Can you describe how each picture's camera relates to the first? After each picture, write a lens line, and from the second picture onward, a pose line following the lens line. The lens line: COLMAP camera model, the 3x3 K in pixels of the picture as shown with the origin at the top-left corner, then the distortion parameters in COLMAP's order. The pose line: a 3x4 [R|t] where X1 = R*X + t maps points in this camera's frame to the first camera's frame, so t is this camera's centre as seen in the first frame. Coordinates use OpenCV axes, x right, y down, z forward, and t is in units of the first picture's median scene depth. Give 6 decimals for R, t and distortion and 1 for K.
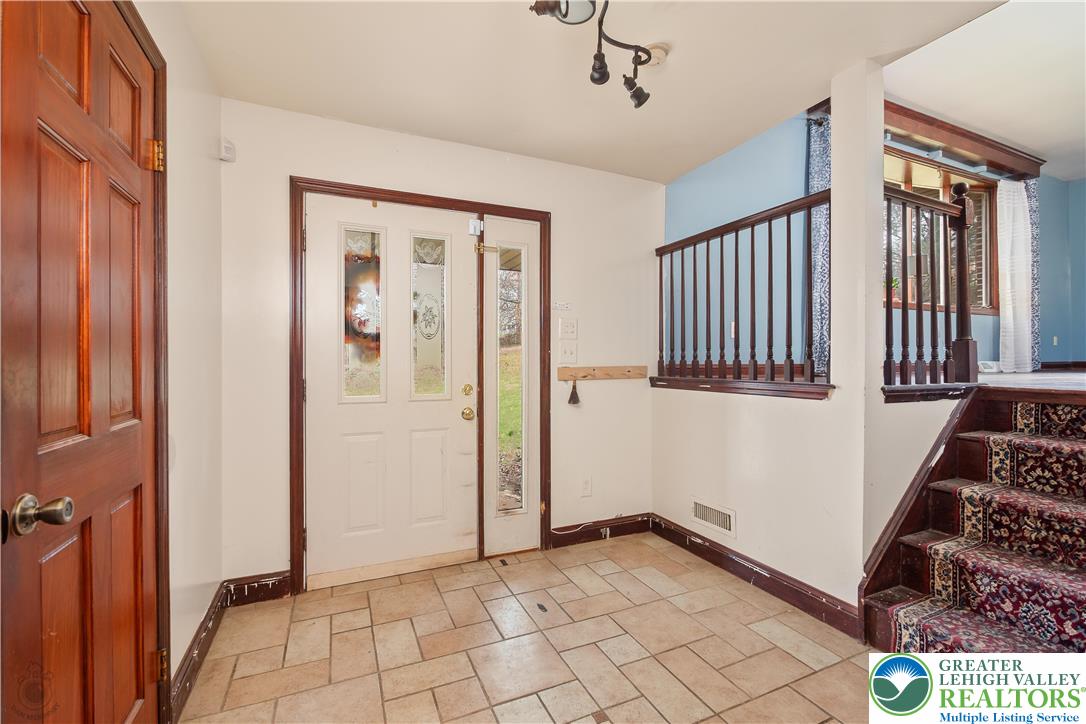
lens RADIAL K [[461.5, 0, 539.5], [0, 461.5, 352.2], [0, 0, 1]] dist [-0.008546, -0.000152]
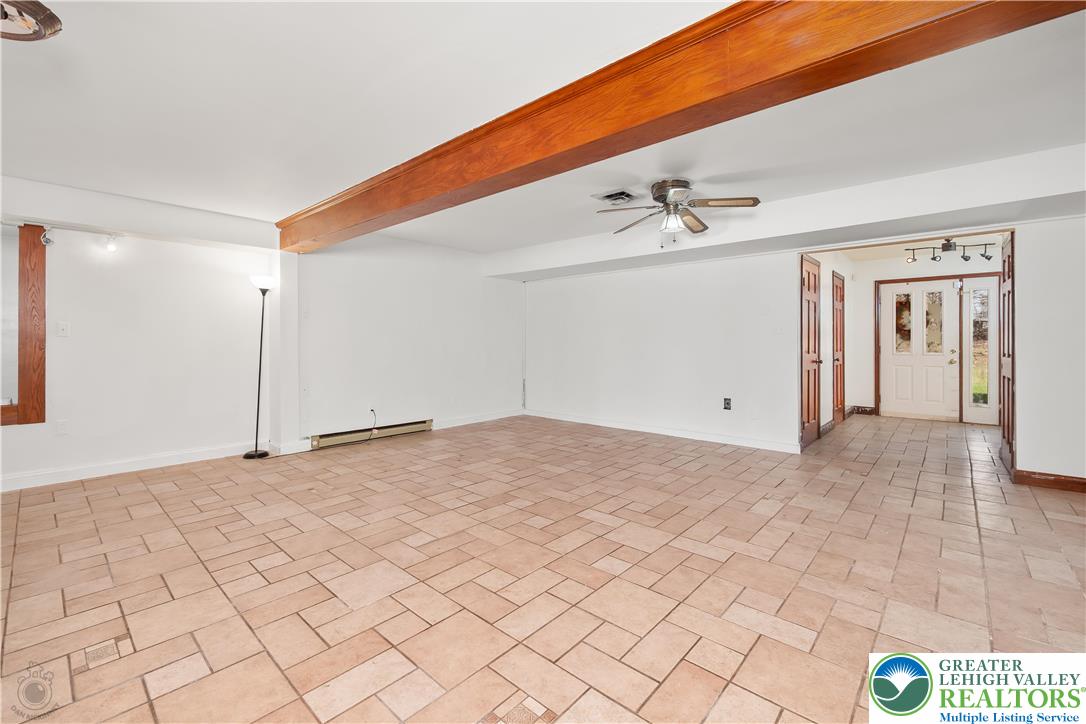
lens RADIAL K [[461.5, 0, 536.1], [0, 461.5, 343.9], [0, 0, 1]] dist [-0.008546, -0.000152]
pose [[0.429341, -0.002546, -0.903139, 1.165527], [-0.004555, 0.999977, -0.004984, 0.067010], [0.903131, 0.006254, 0.429319, -2.189344]]
